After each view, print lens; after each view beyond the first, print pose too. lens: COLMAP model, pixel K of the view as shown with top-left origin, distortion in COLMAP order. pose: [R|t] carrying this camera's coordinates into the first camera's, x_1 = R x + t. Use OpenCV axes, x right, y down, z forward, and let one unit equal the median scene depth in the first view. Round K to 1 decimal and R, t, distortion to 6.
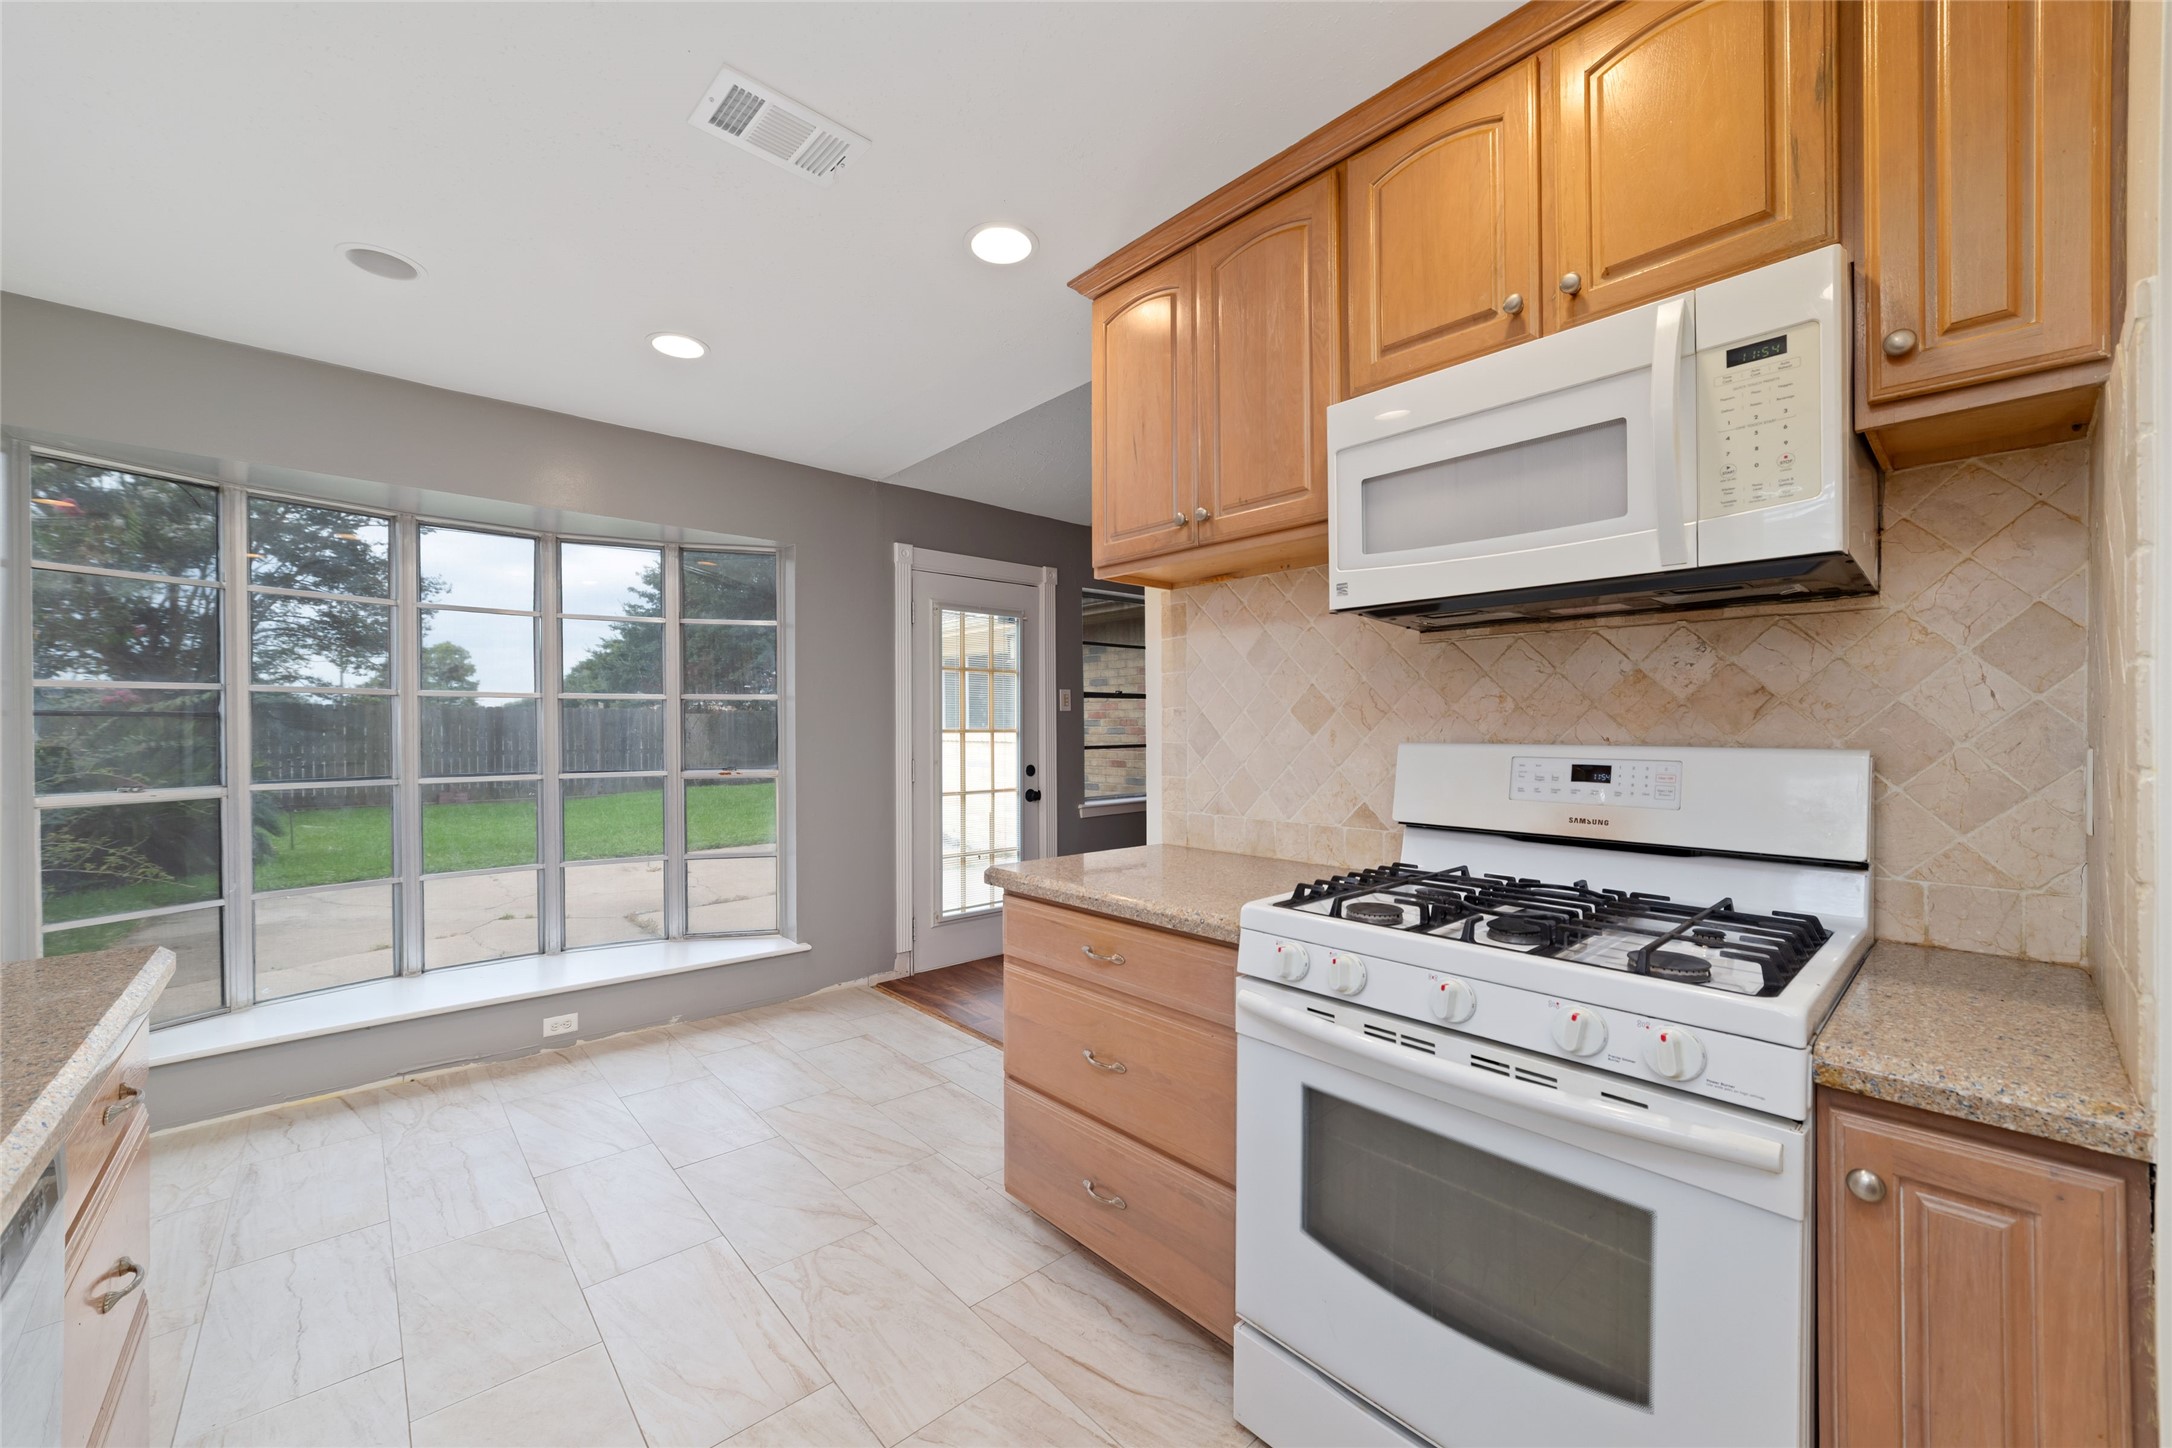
lens RADIAL K [[837.0, 0, 1069.0], [0, 837.0, 730.0], [0, 0, 1]] dist [-0.013084, 0.004007]
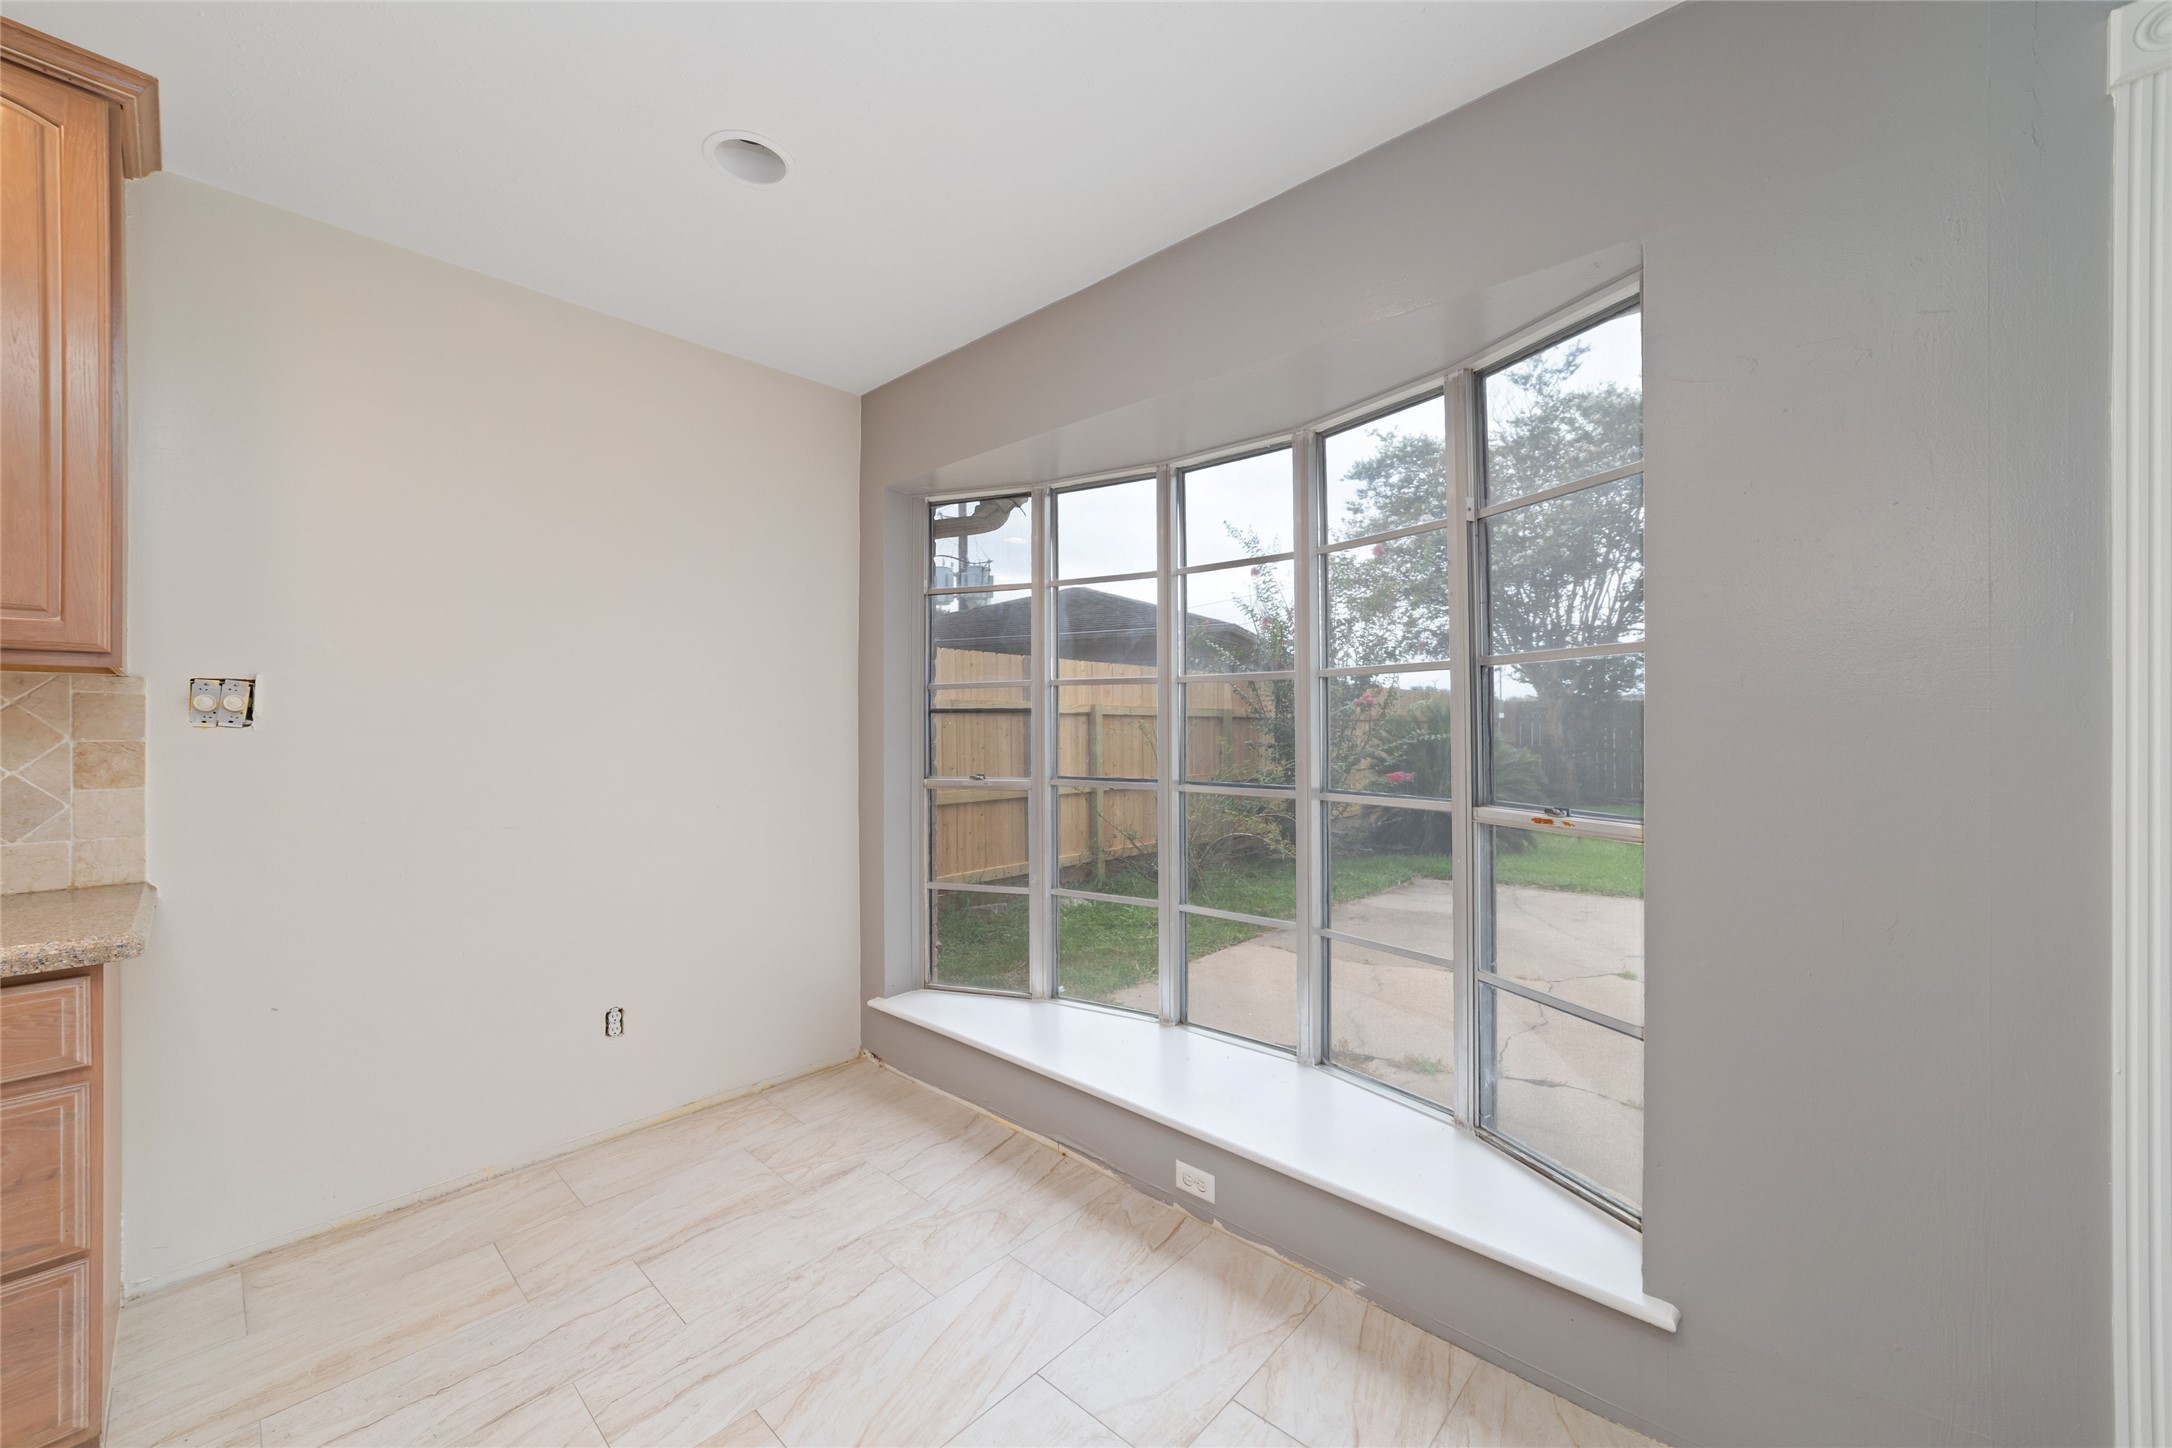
lens RADIAL K [[837.0, 0, 1105.1], [0, 837.0, 725.5], [0, 0, 1]] dist [-0.013084, 0.004007]
pose [[0.103844, 0.000597, -0.994593, 0.030436], [-0.000369, 1.000000, 0.000562, -0.000380], [0.994594, 0.000309, 0.103844, 0.974930]]
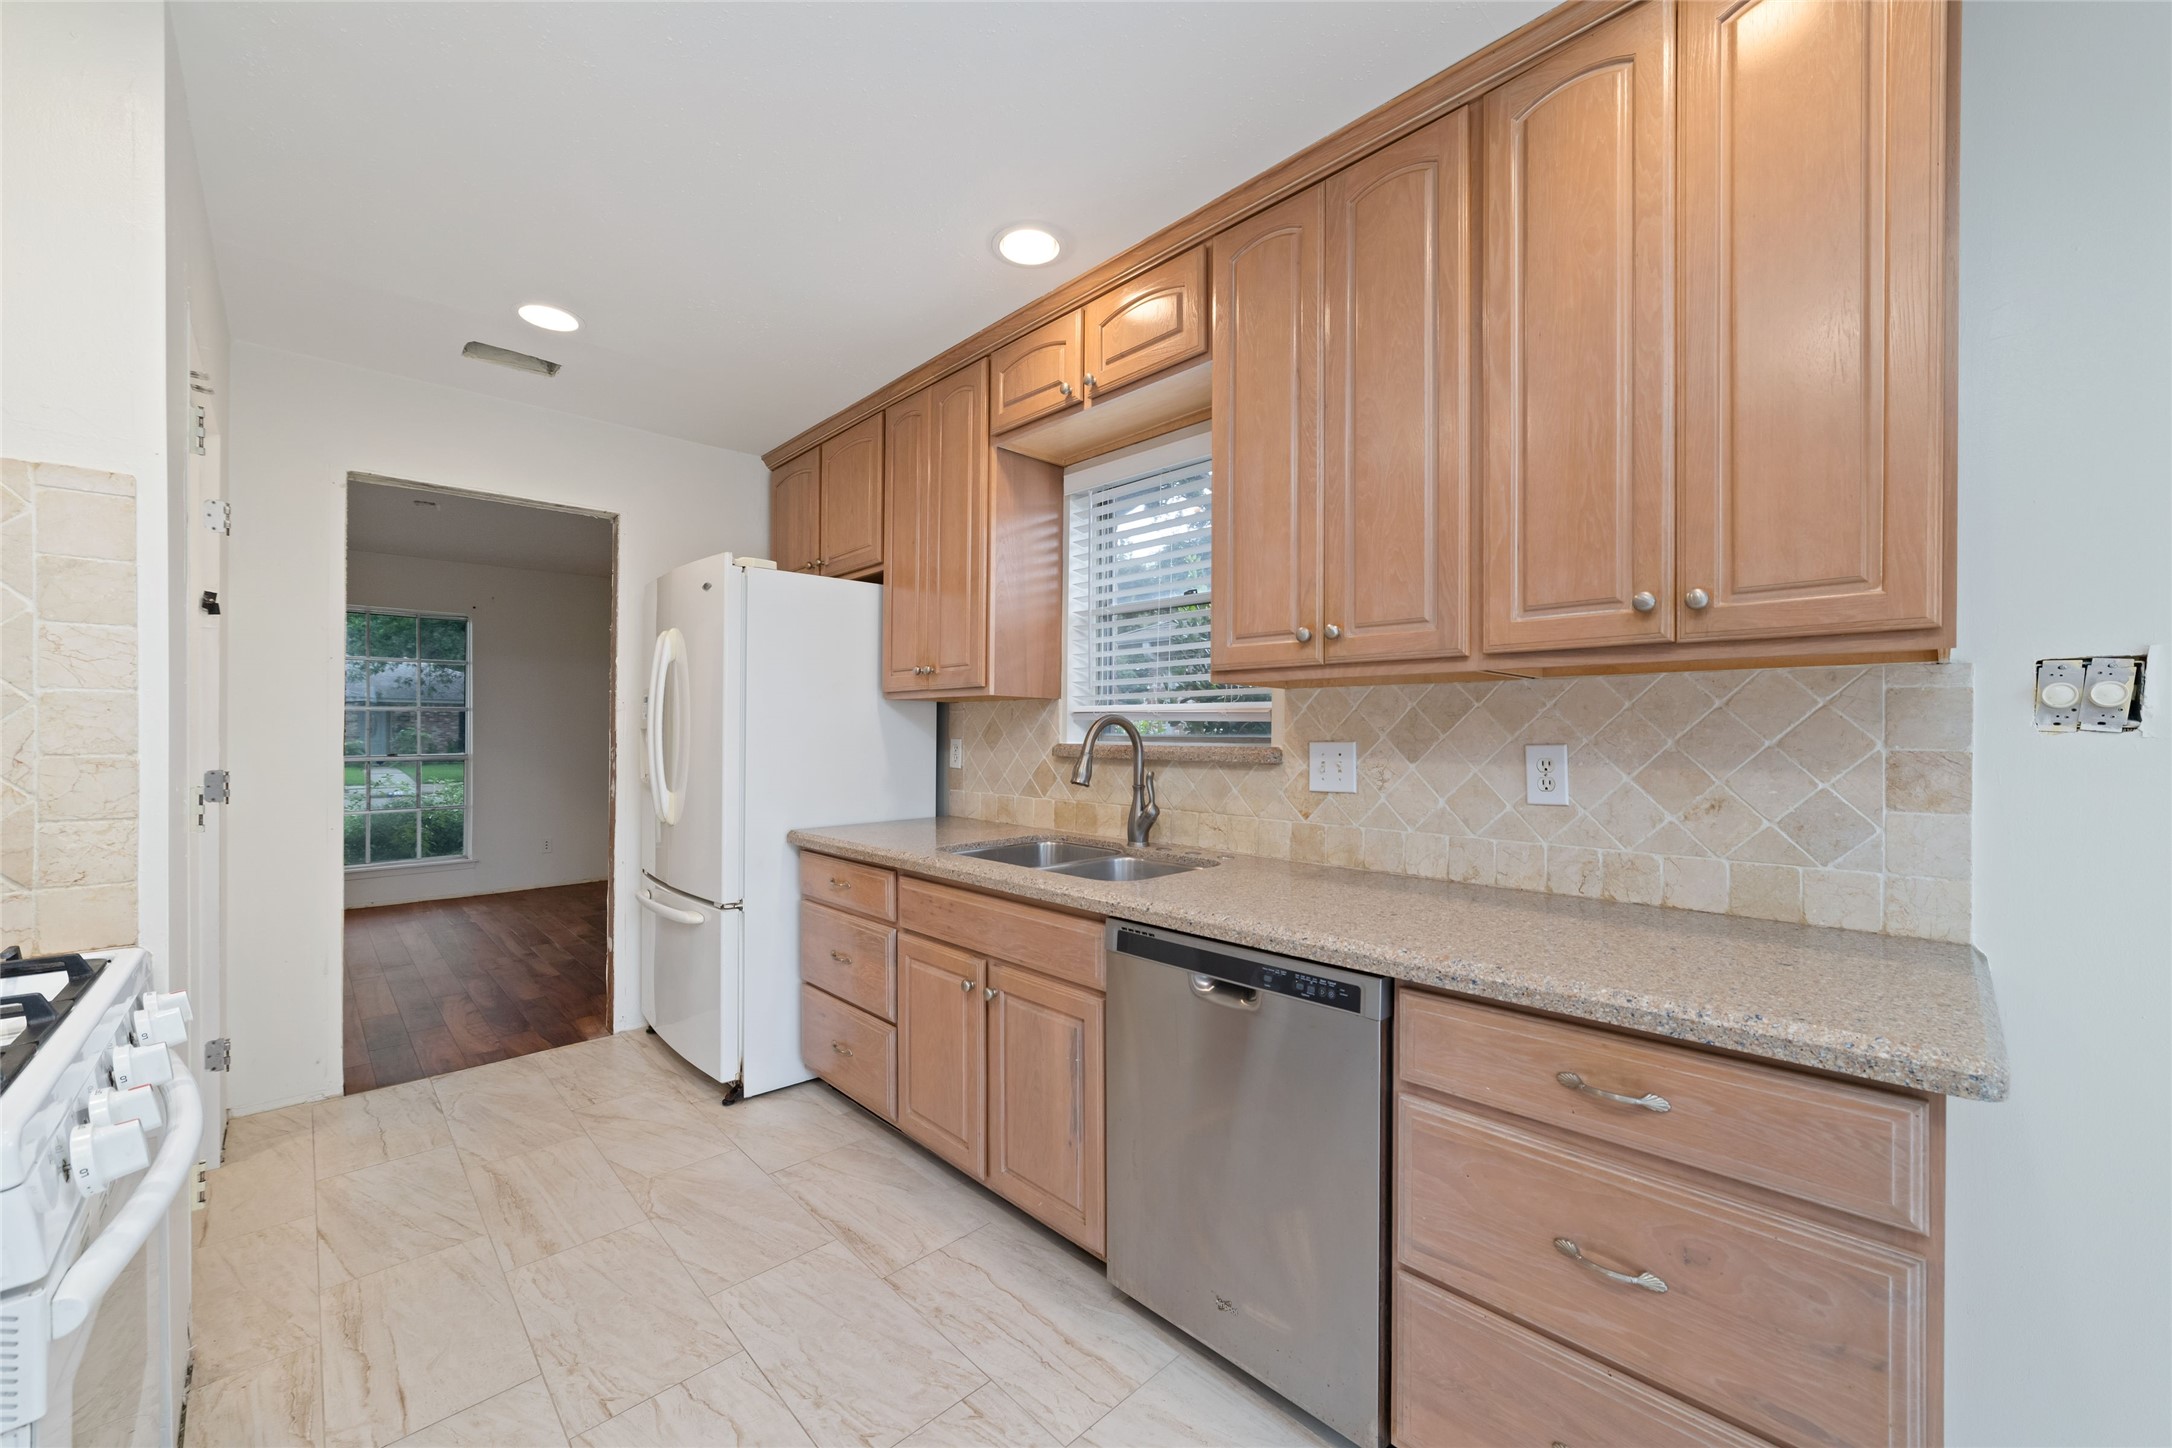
lens RADIAL K [[837.0, 0, 1079.9], [0, 837.0, 736.0], [0, 0, 1]] dist [-0.013084, 0.004007]
pose [[-0.999211, 0.002859, -0.039608, -0.163490], [0.002463, 0.999947, 0.010024, -0.002066], [0.039635, 0.009918, -0.999165, 0.749460]]
